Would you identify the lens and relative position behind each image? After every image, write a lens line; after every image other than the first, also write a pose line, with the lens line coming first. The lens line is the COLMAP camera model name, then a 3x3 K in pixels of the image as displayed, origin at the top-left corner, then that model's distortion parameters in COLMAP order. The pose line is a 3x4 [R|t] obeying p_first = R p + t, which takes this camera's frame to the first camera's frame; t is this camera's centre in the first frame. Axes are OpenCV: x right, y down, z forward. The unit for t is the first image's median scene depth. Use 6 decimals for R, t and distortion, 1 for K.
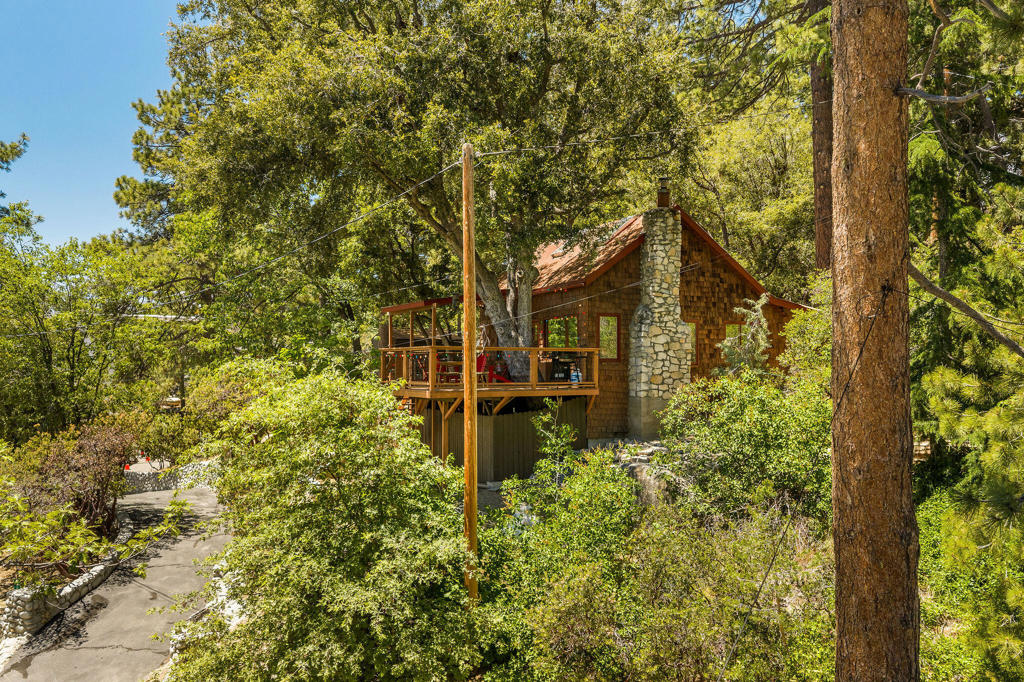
lens RADIAL K [[824.8, 0, 508.8], [0, 824.8, 343.2], [0, 0, 1]] dist [0.010994, -0.017037]
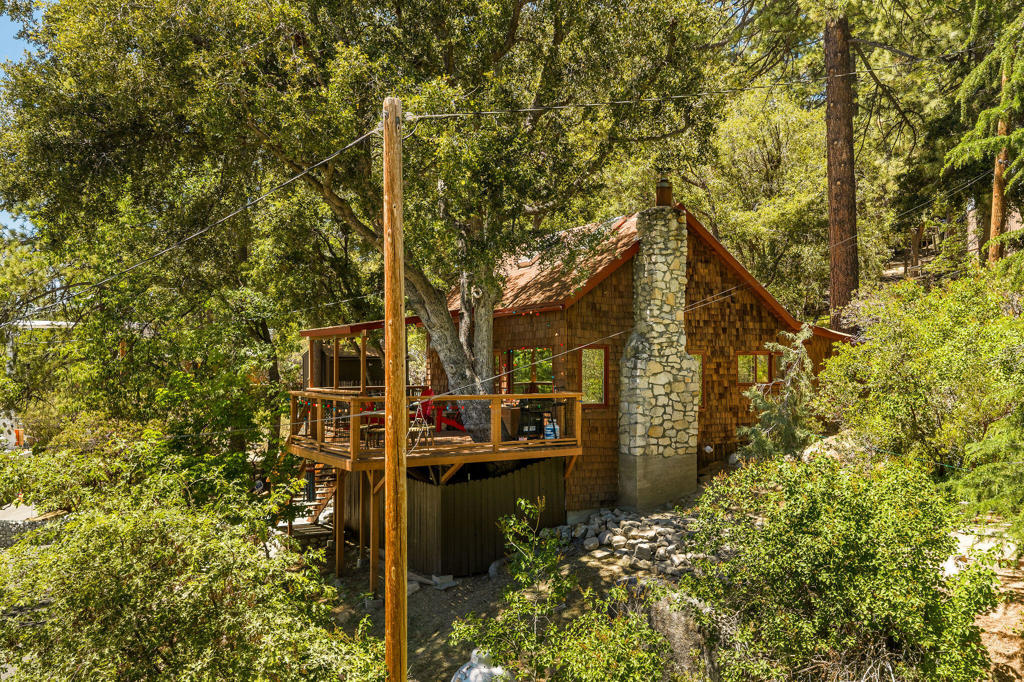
lens RADIAL K [[824.8, 0, 515.8], [0, 824.8, 342.9], [0, 0, 1]] dist [0.010994, -0.017037]
pose [[0.997990, -0.000352, 0.063370, 0.001106], [0.000048, 0.999988, 0.004801, -0.042434], [-0.063371, -0.004789, 0.997979, 0.249428]]
